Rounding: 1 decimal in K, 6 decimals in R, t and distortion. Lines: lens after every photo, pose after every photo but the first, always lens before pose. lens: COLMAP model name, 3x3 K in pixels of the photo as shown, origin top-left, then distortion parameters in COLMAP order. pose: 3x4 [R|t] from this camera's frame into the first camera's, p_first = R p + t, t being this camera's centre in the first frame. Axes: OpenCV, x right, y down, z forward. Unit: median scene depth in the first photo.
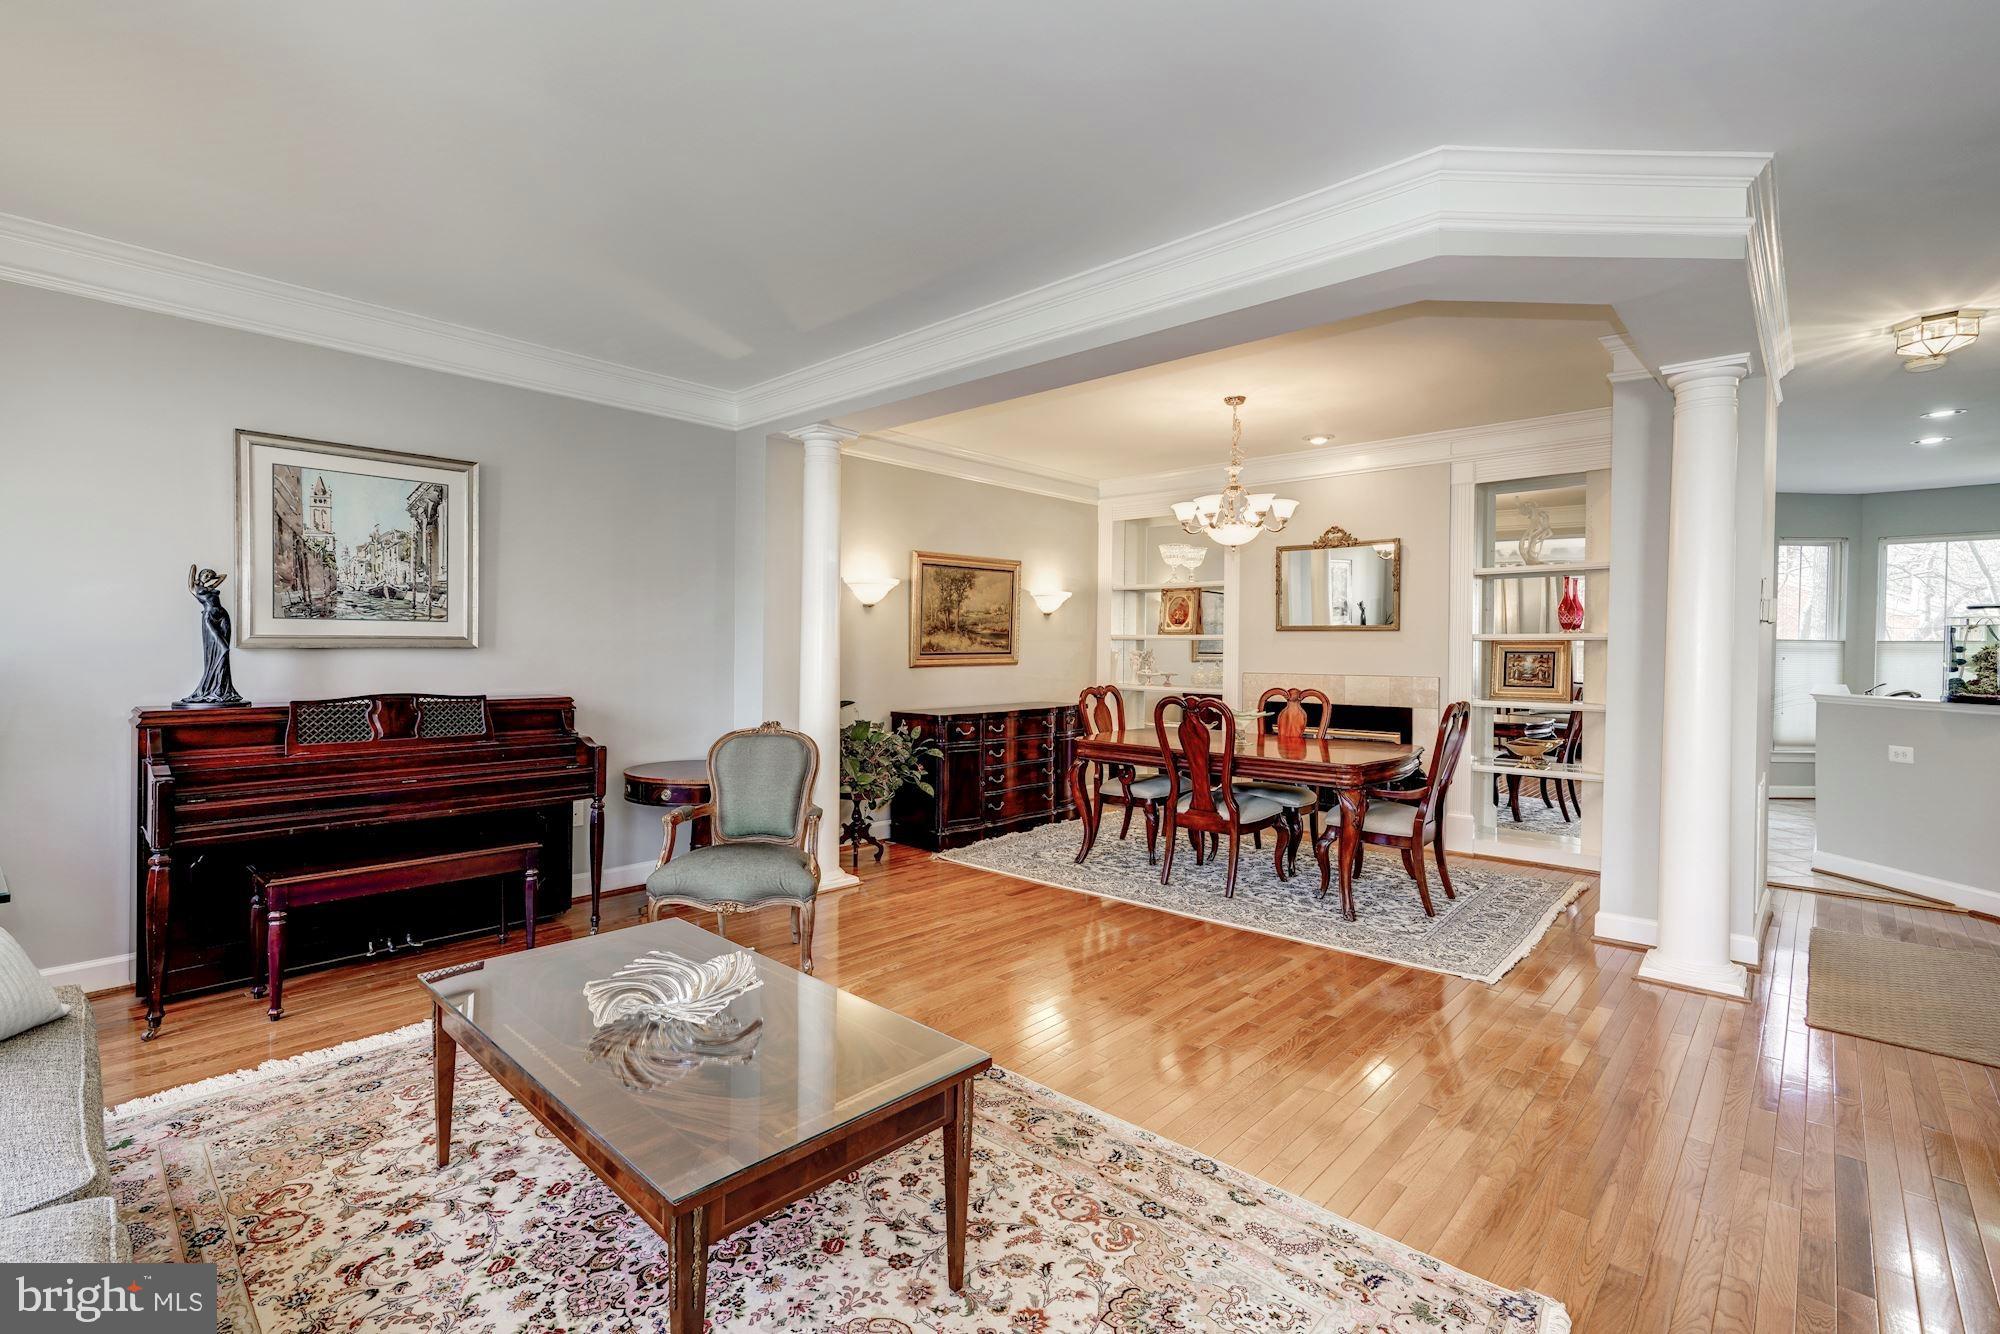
lens RADIAL K [[916.7, 0, 993.3], [0, 916.7, 663.3], [0, 0, 1]] dist [-0.000207, 0.003457]
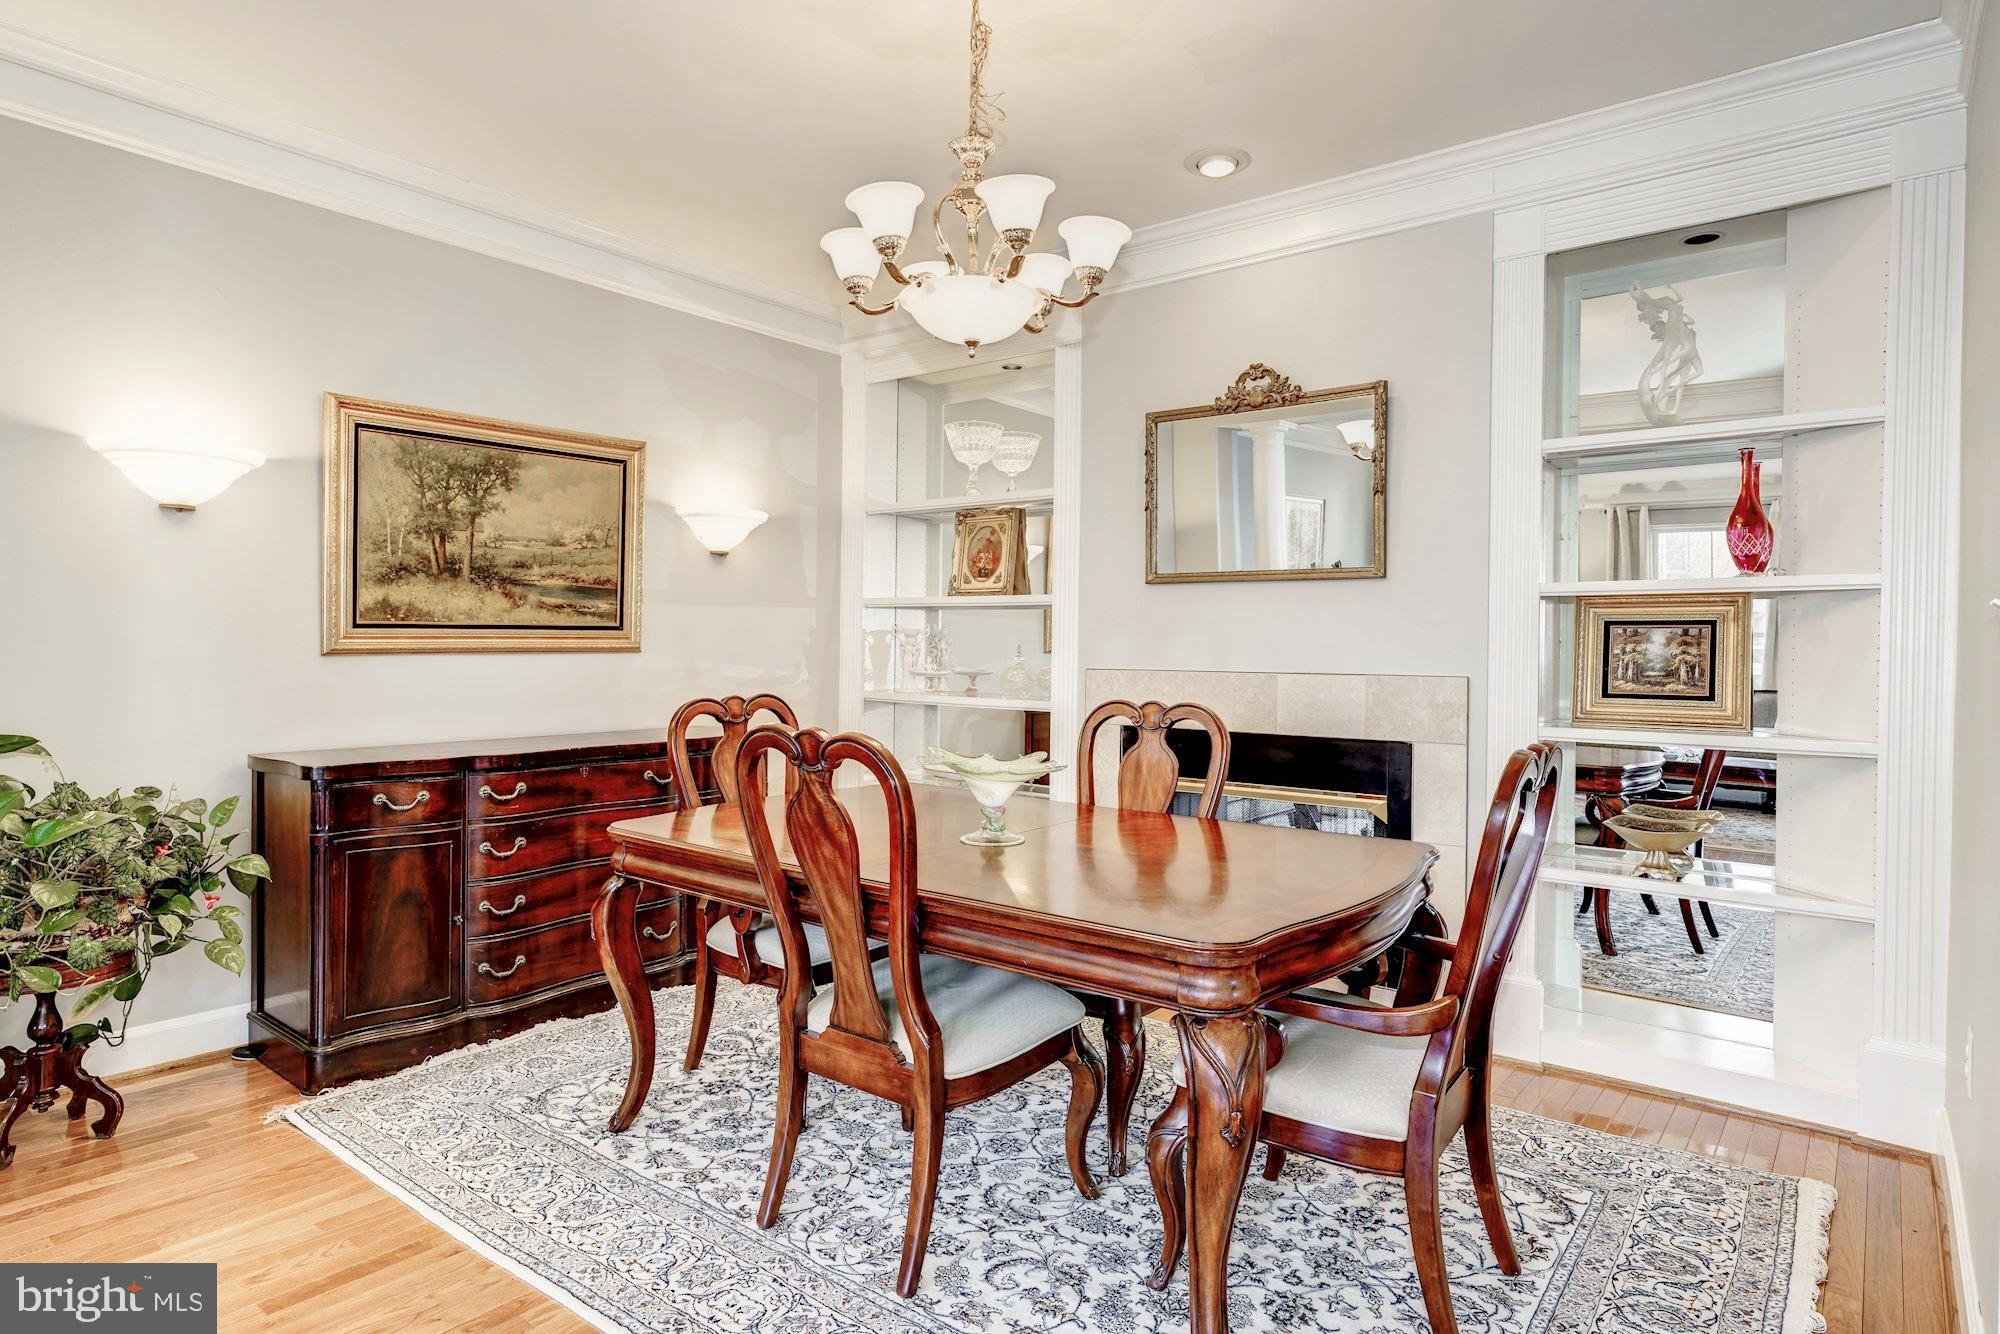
lens RADIAL K [[1138.7, 0, 1003.9], [0, 1138.7, 659.2], [0, 0, 1]] dist [0.007377, 0.002398]
pose [[0.996897, 0.001980, 0.078689, 0.205941], [-0.001632, 0.999989, -0.004490, 0.009289], [-0.078697, 0.004347, 0.996889, 0.440929]]
